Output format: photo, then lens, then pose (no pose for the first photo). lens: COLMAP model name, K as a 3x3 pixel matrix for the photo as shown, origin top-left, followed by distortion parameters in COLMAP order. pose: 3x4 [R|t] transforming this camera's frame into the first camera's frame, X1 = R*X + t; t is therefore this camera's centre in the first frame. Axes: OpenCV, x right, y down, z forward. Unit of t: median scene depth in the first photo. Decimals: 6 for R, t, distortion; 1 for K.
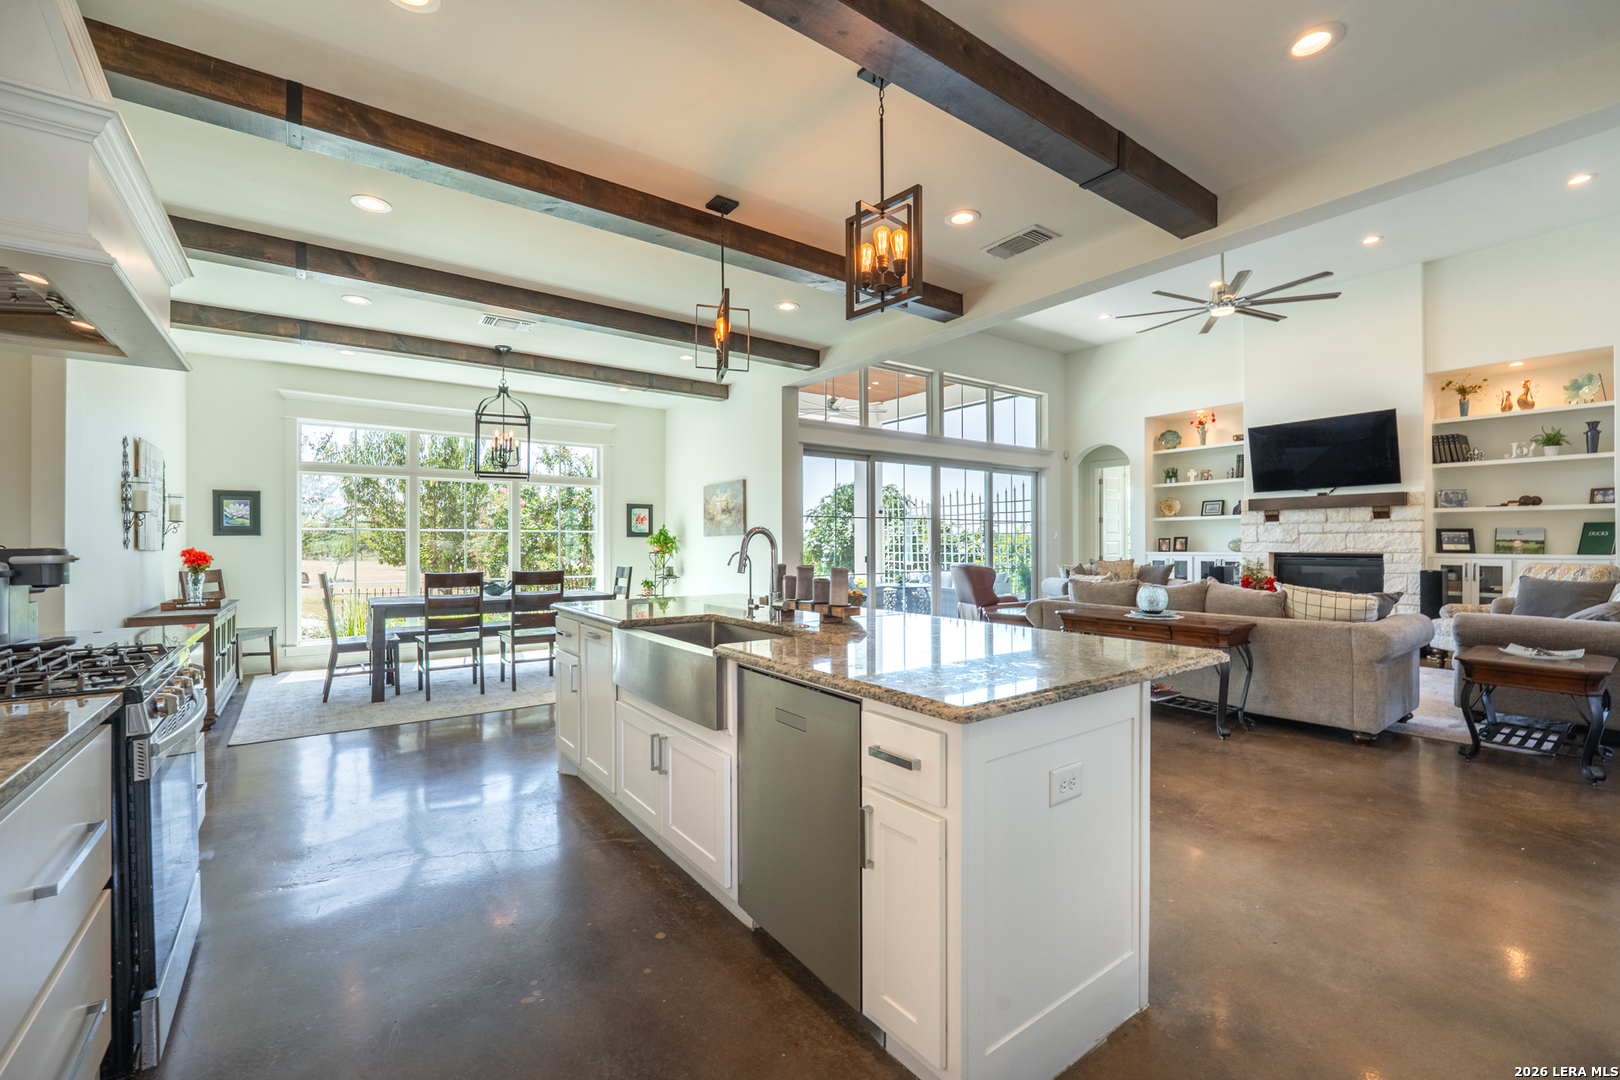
lens RADIAL K [[671.0, 0, 797.4], [0, 671.0, 540.1], [0, 0, 1]] dist [-0.008829, -0.000941]
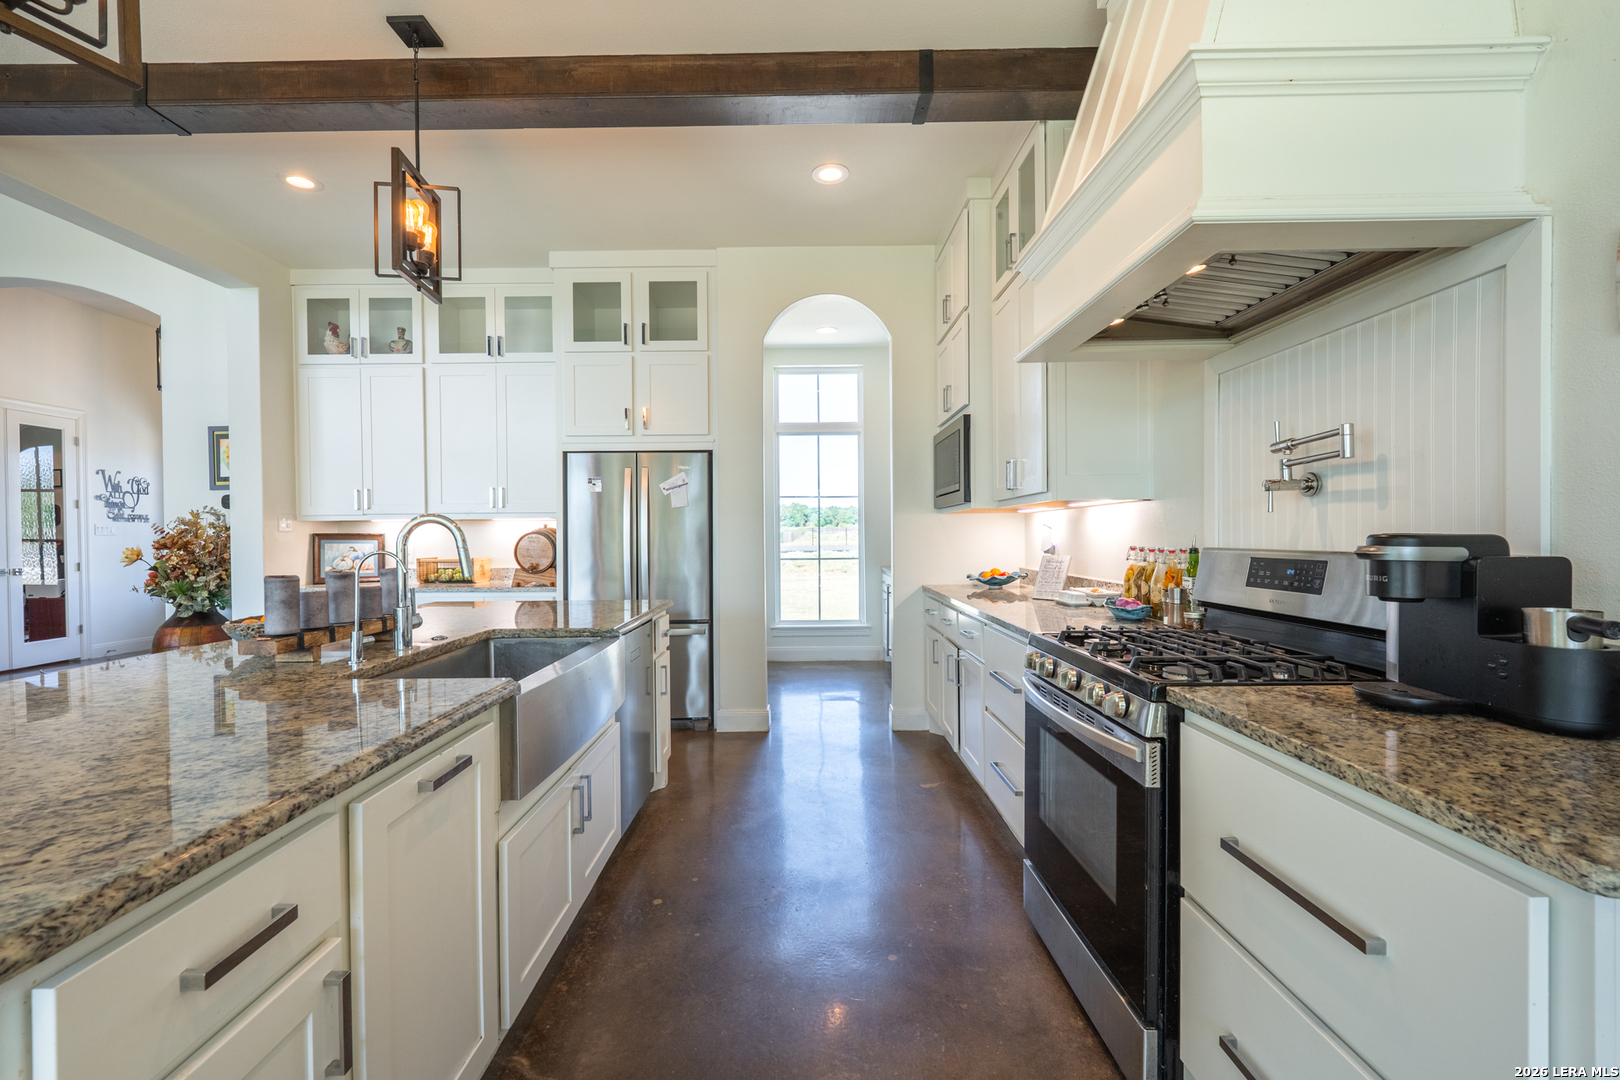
lens RADIAL K [[676.7, 0, 792.0], [0, 676.7, 540.6], [0, 0, 1]] dist [0.002380, -0.000108]
pose [[-0.806329, 0.002824, 0.591461, -0.288728], [0.008691, 0.999937, 0.007074, 0.002775], [-0.591404, 0.010845, -0.806303, 0.491114]]
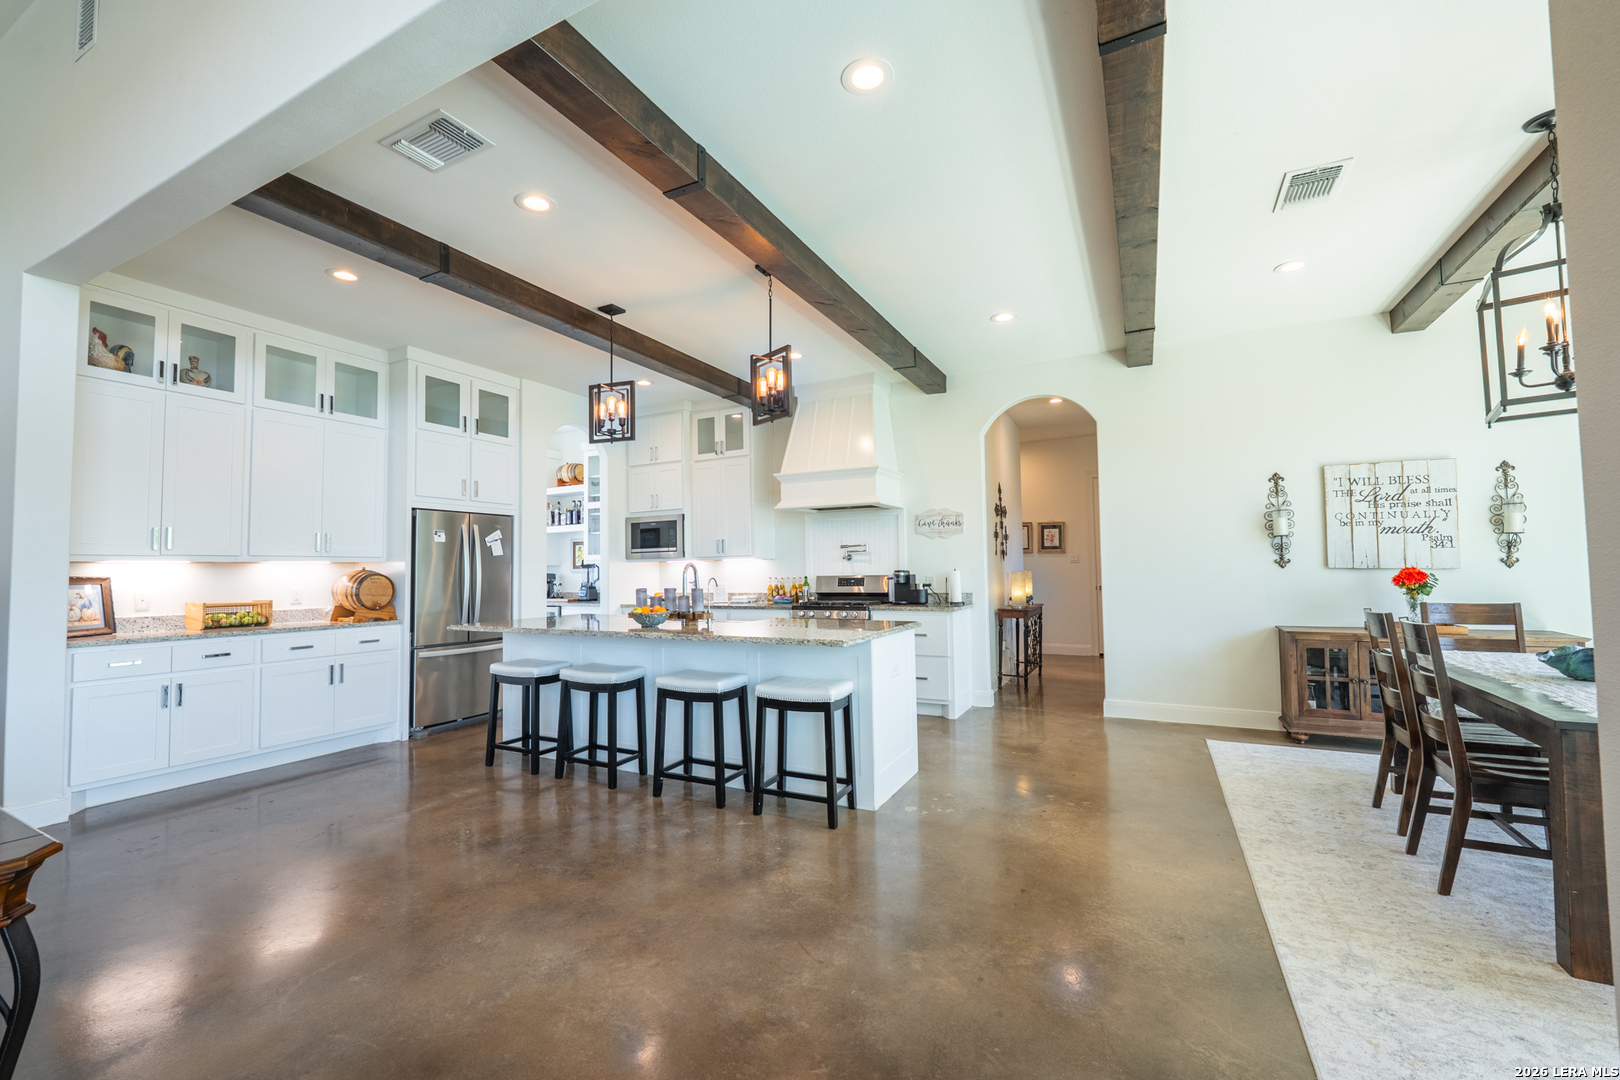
lens RADIAL K [[671.0, 0, 797.4], [0, 671.0, 540.1], [0, 0, 1]] dist [-0.008829, -0.000941]
pose [[-0.891840, -0.004794, -0.452325, 0.165450], [0.017863, 0.998791, -0.045806, 0.002053], [0.451998, -0.048931, -0.890676, 0.940108]]
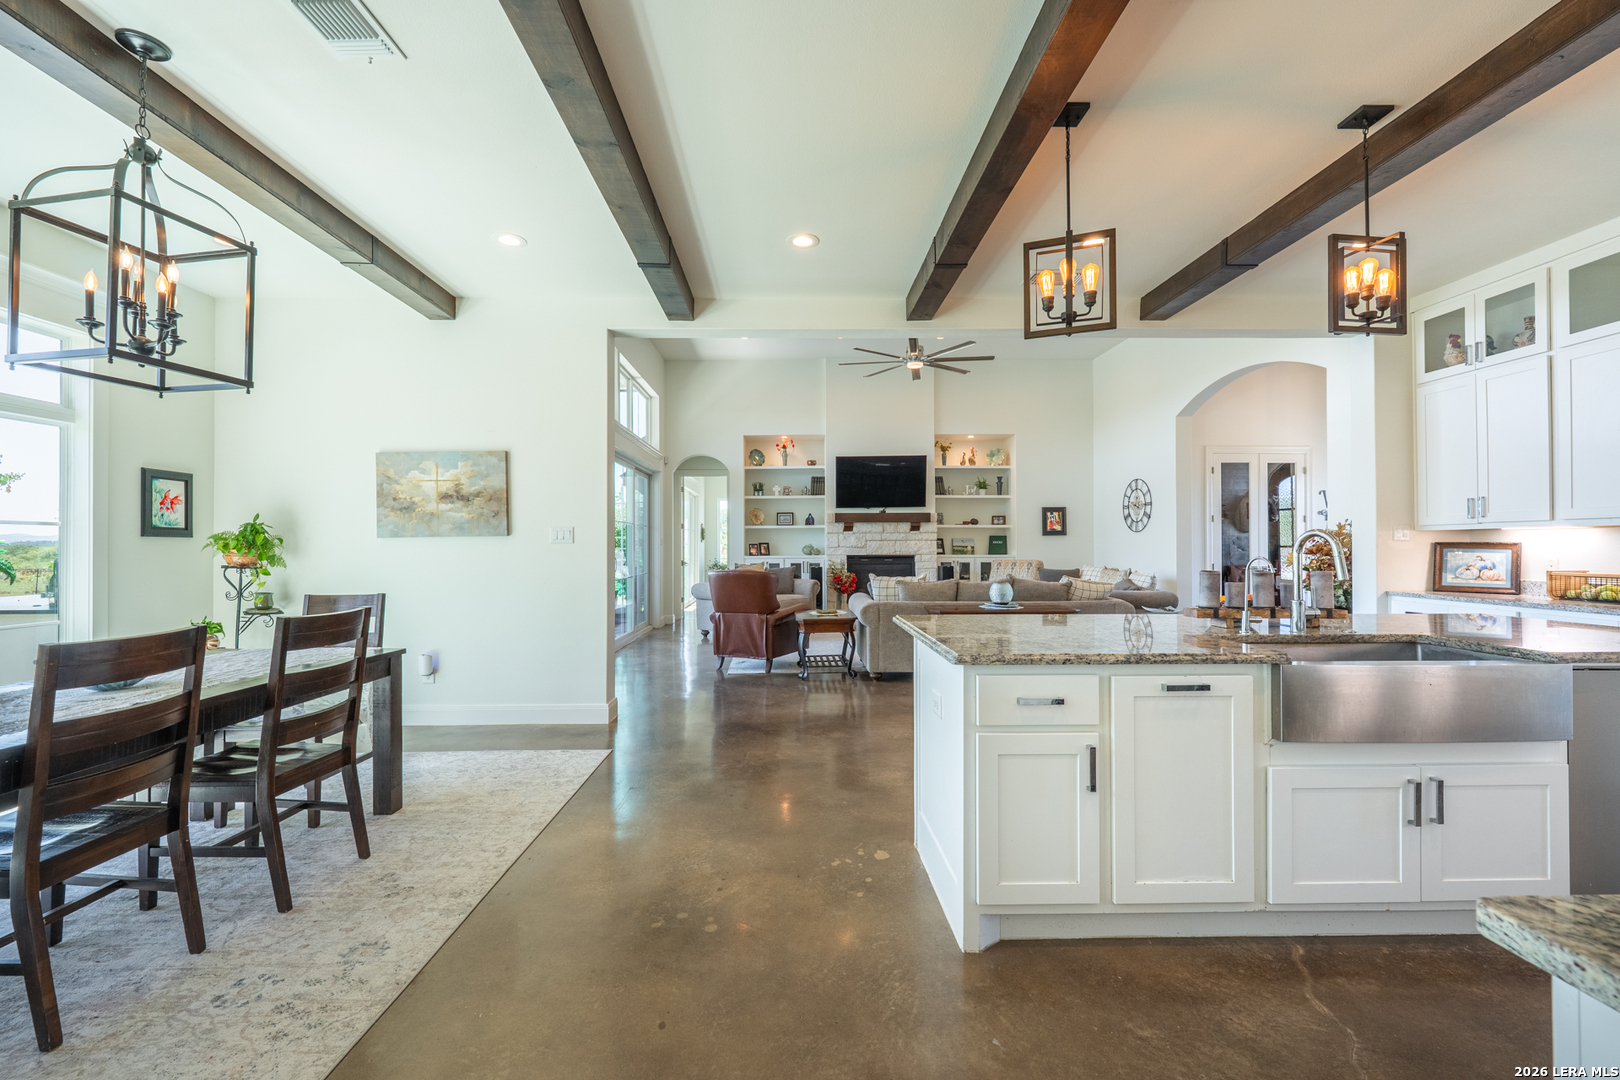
lens RADIAL K [[667.9, 0, 796.9], [0, 667.9, 542.6], [0, 0, 1]] dist [-0.001343, -0.000693]
pose [[0.571912, 0.006011, 0.820293, -0.438409], [-0.001888, 0.999980, -0.006011, 0.002100], [-0.820313, 0.001889, 0.571912, 0.383578]]
